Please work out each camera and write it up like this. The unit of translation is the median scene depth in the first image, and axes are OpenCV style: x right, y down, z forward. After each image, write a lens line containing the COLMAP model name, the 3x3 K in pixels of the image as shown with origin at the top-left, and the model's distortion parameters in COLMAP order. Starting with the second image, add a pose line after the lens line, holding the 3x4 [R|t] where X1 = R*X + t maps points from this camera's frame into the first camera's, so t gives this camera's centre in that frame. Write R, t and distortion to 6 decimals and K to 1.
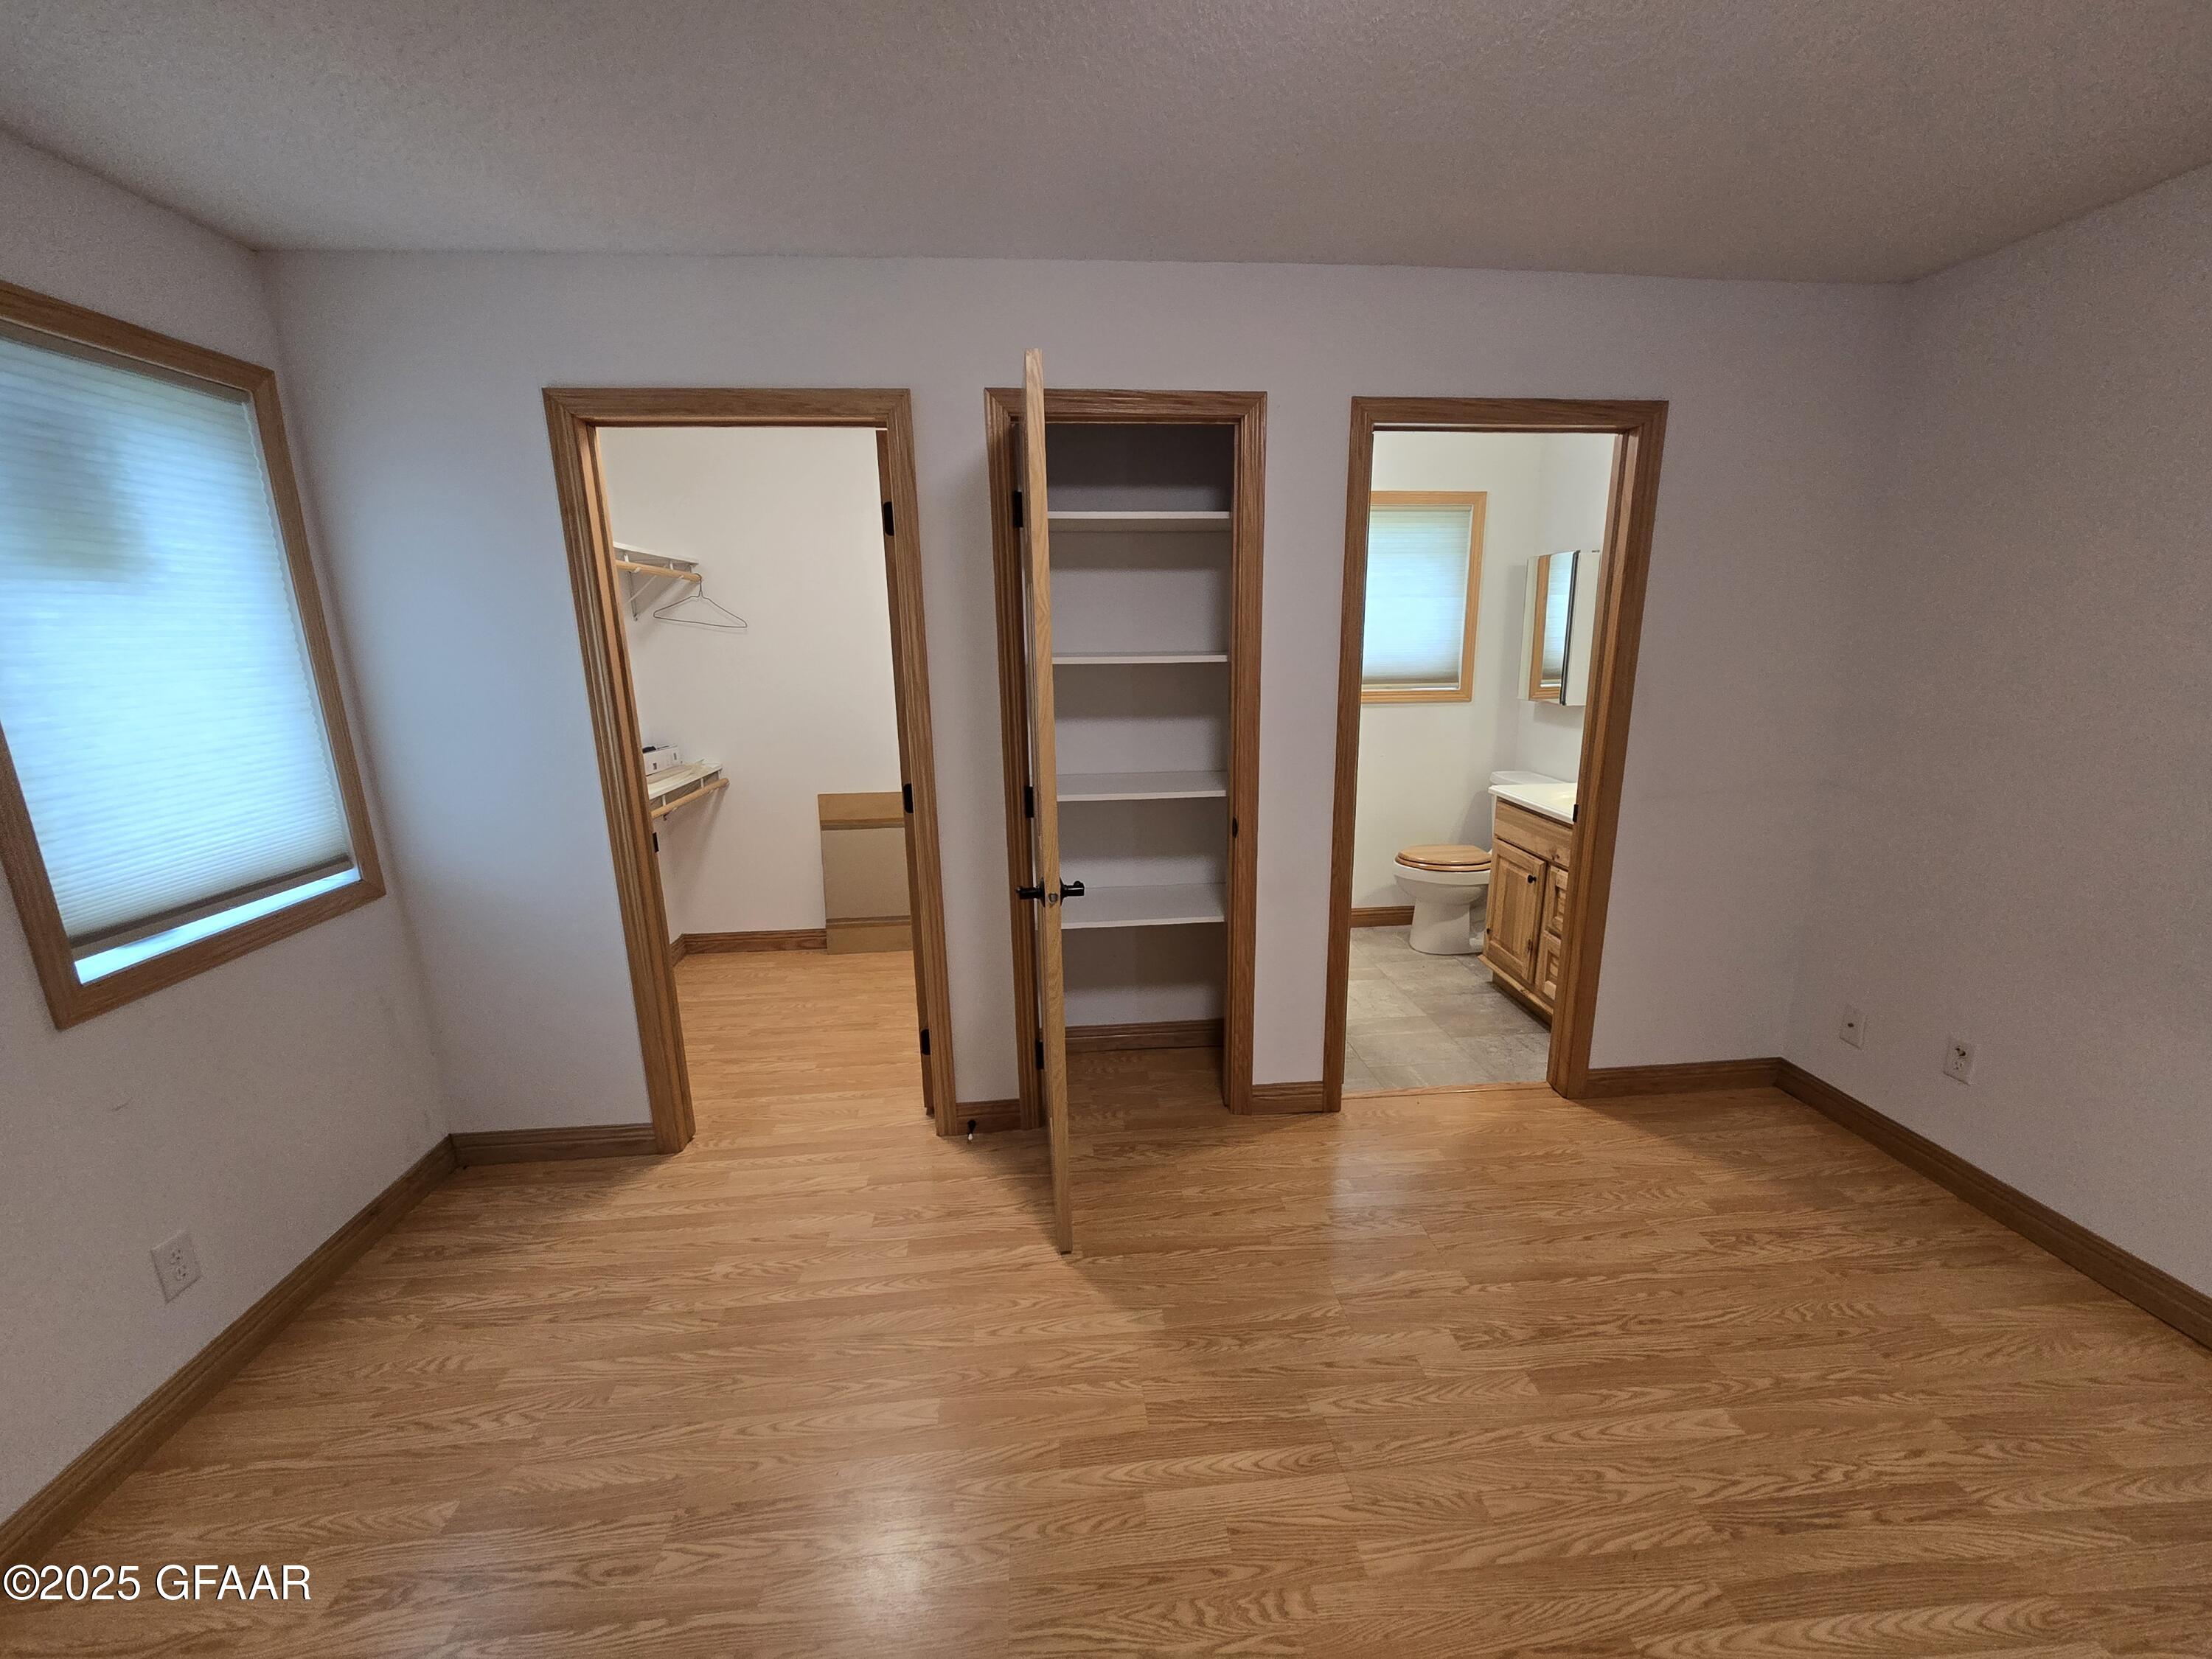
lens RADIAL K [[890.3, 0, 1121.0], [0, 890.3, 827.5], [0, 0, 1]] dist [0.000310, 0.000617]
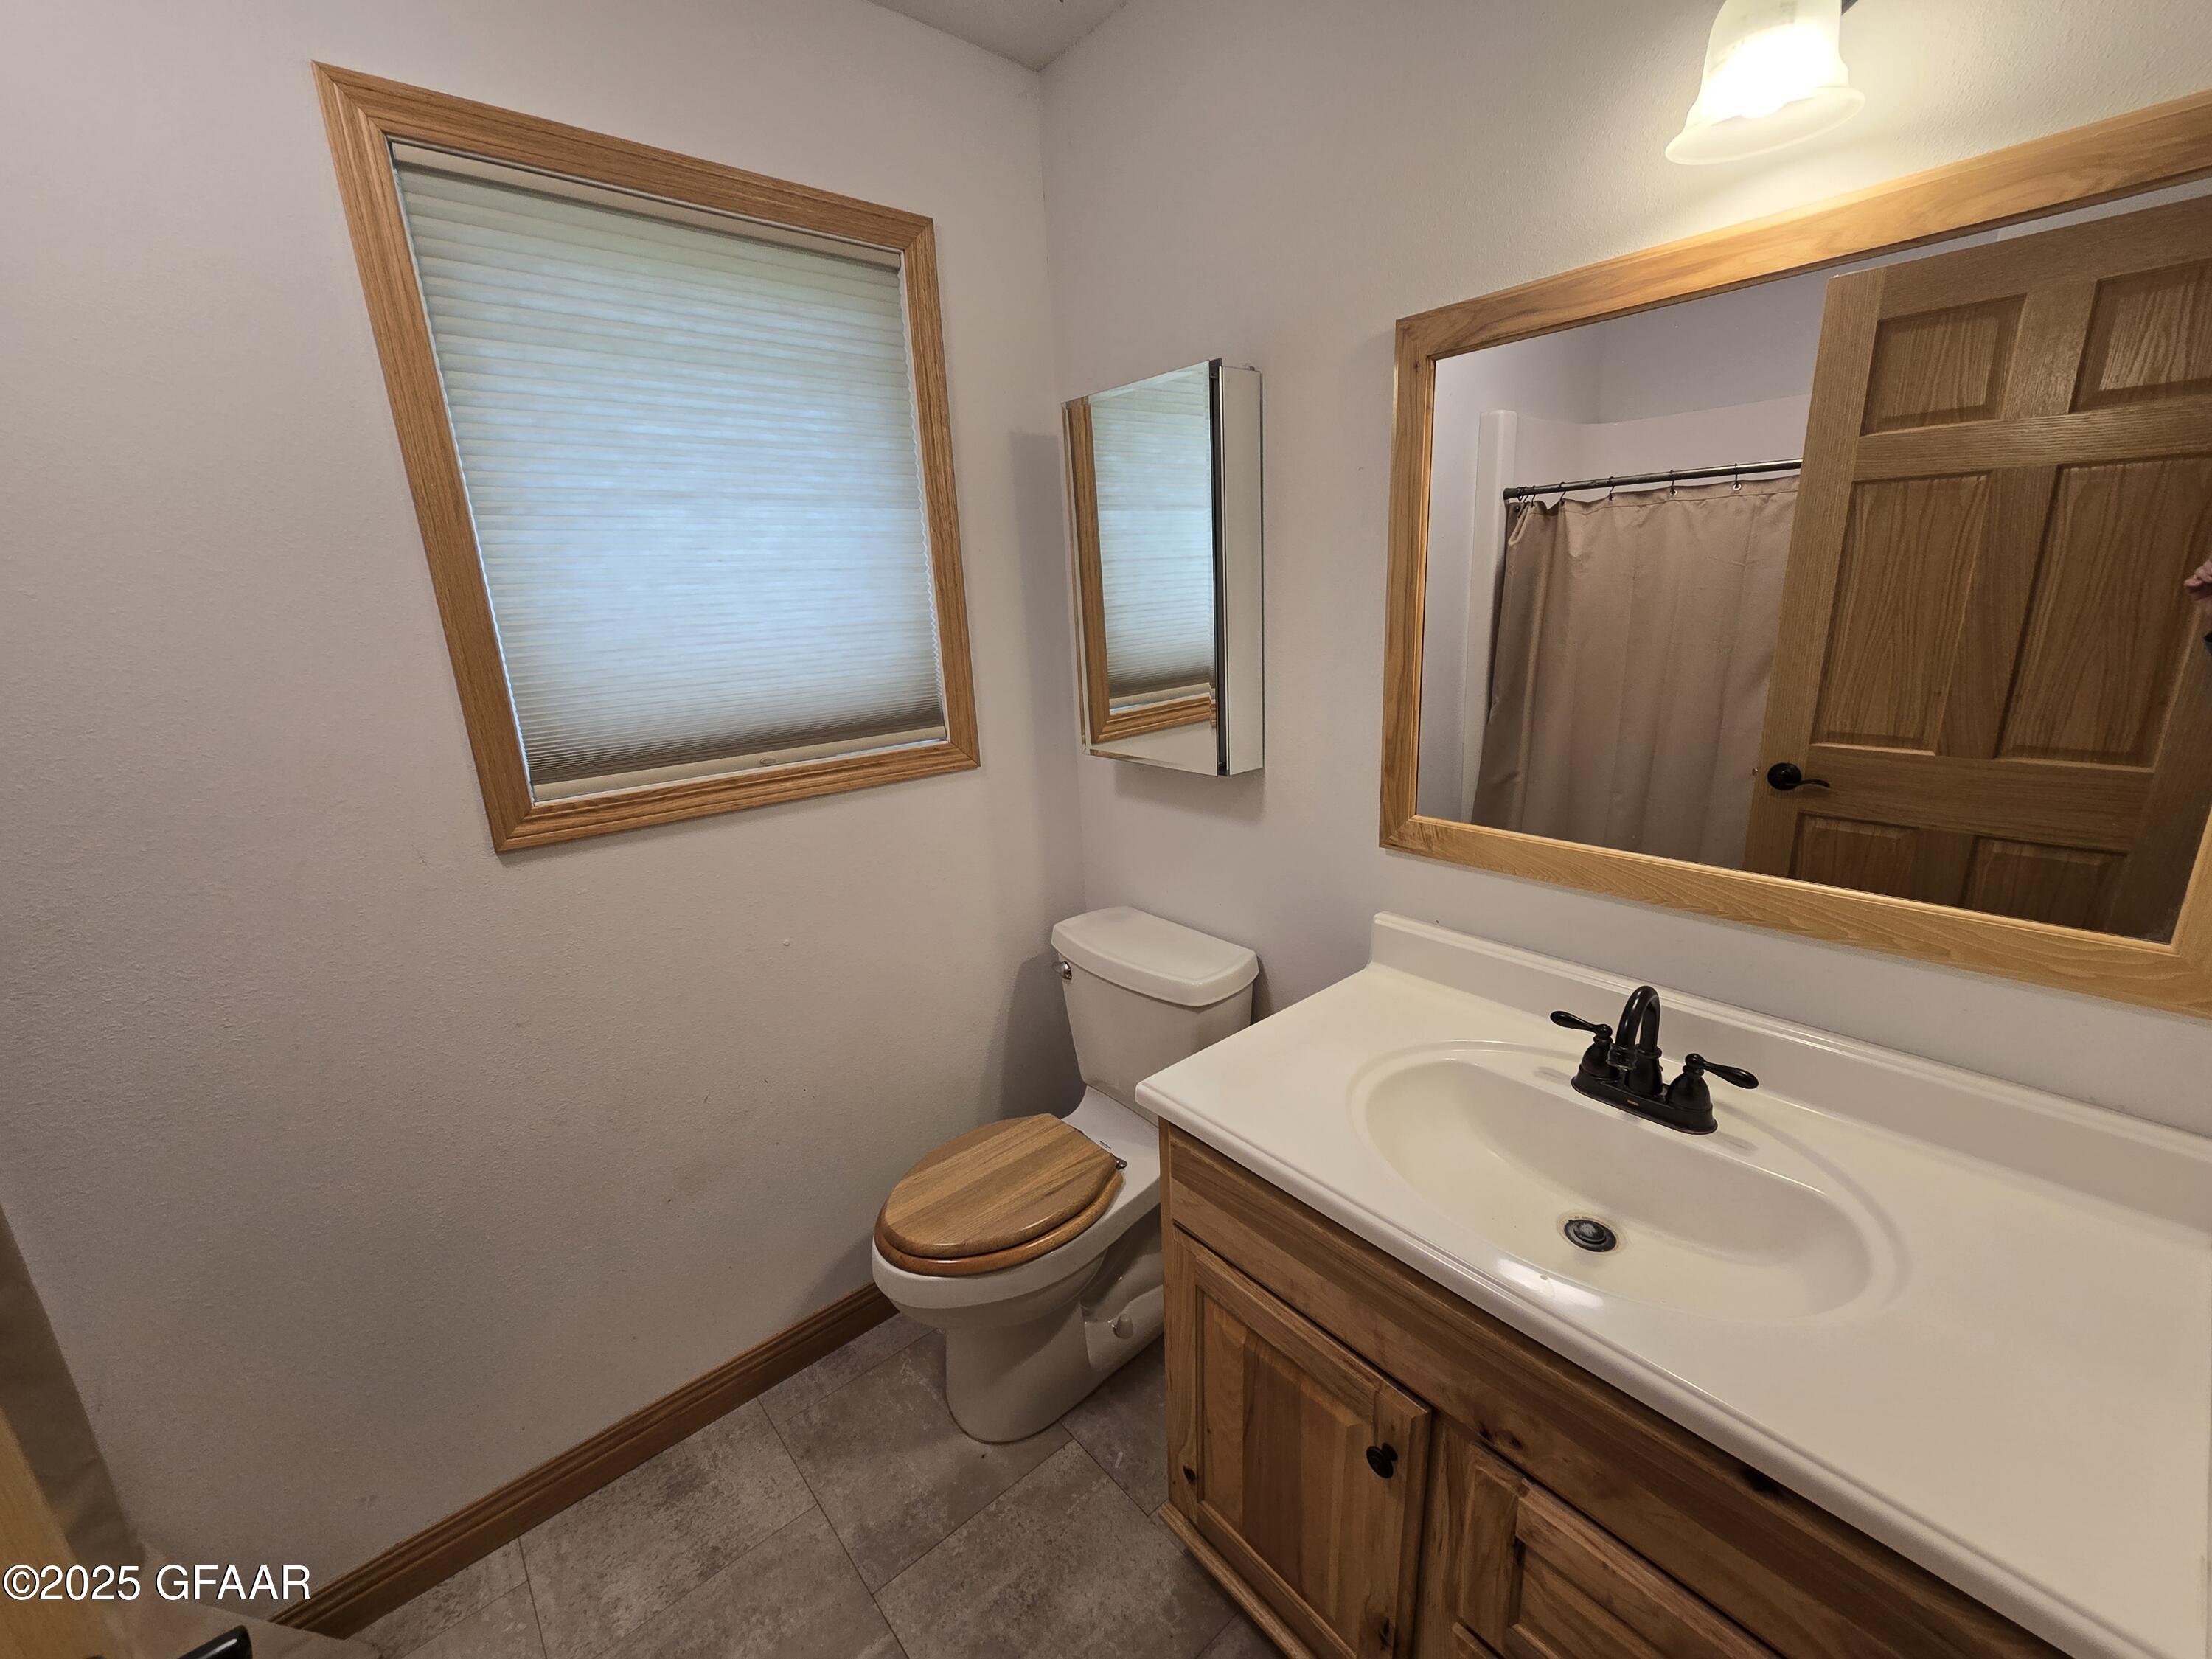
lens RADIAL K [[890.3, 0, 1122.6], [0, 890.3, 834.3], [0, 0, 1]] dist [0.000310, 0.000617]
pose [[0.810660, -0.176797, 0.558187, 0.222214], [0.164949, 0.983670, 0.072005, -0.138313], [-0.561802, 0.033701, 0.826585, 0.657772]]
